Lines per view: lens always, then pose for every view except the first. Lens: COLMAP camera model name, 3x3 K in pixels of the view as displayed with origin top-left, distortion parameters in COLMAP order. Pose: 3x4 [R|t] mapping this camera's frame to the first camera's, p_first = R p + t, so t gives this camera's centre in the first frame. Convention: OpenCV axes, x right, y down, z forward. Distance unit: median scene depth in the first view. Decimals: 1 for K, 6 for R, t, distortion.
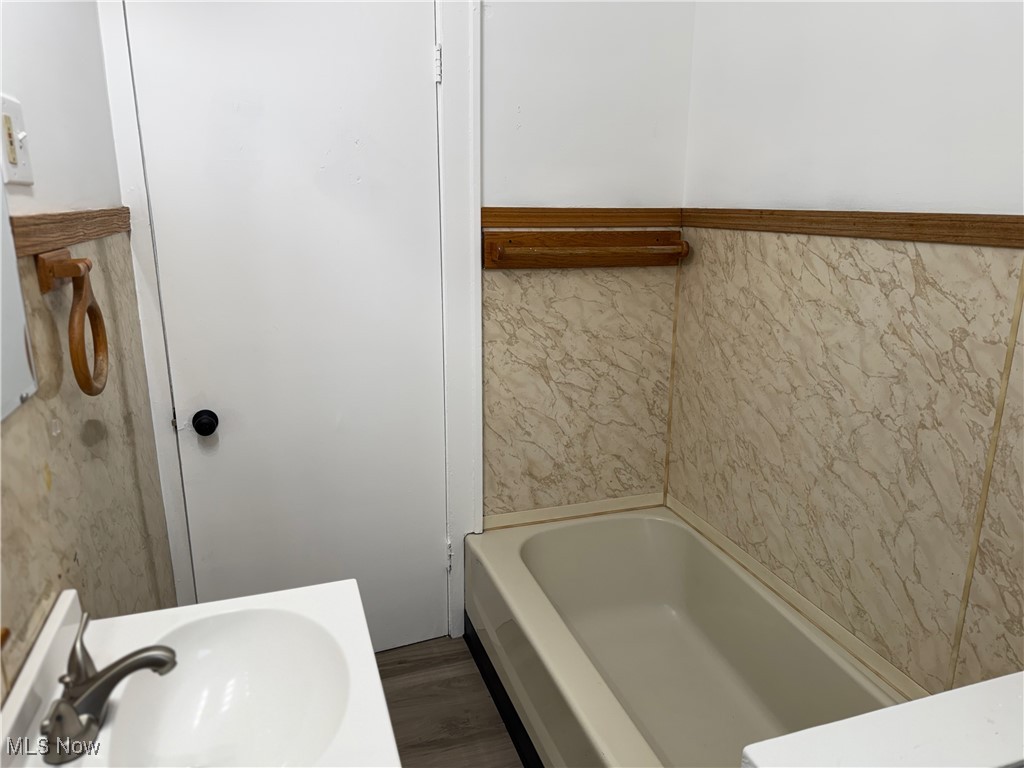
lens RADIAL K [[721.9, 0, 512.0], [0, 721.9, 384.0], [0, 0, 1]] dist [0.108728, -0.148070]
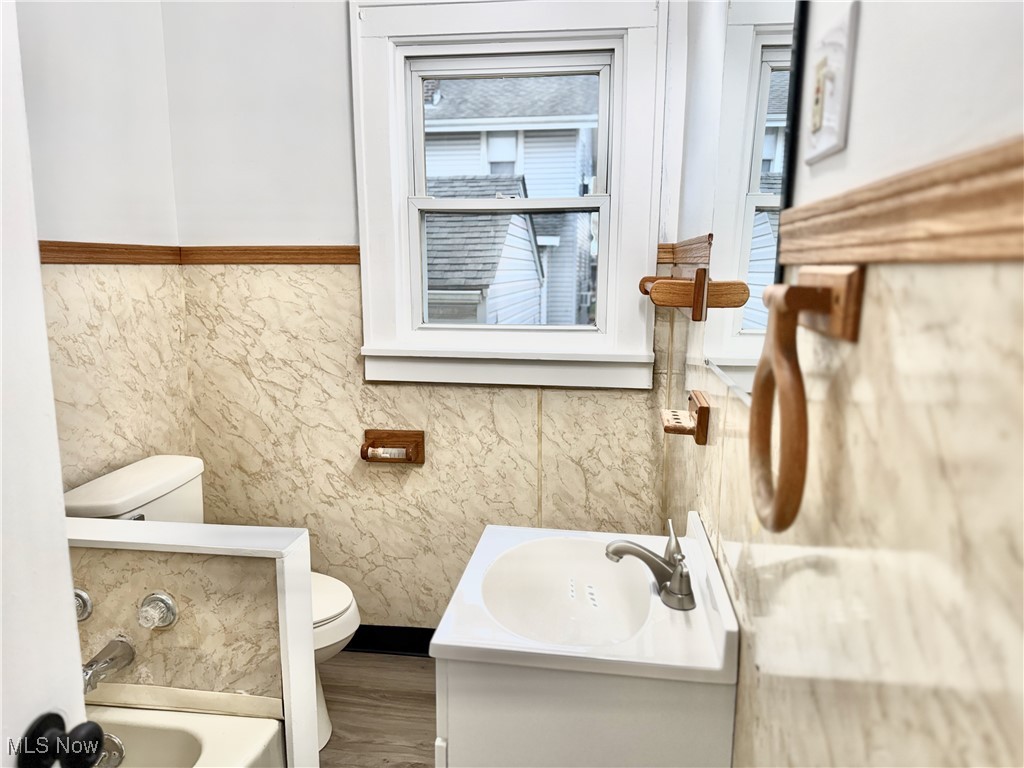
lens RADIAL K [[721.9, 0, 512.0], [0, 721.9, 384.0], [0, 0, 1]] dist [0.108728, -0.148070]
pose [[0.900601, 0.063378, -0.430001, 0.829258], [-0.094729, 0.994151, -0.051874, 0.023666], [0.424199, 0.087451, 0.901337, 0.213041]]
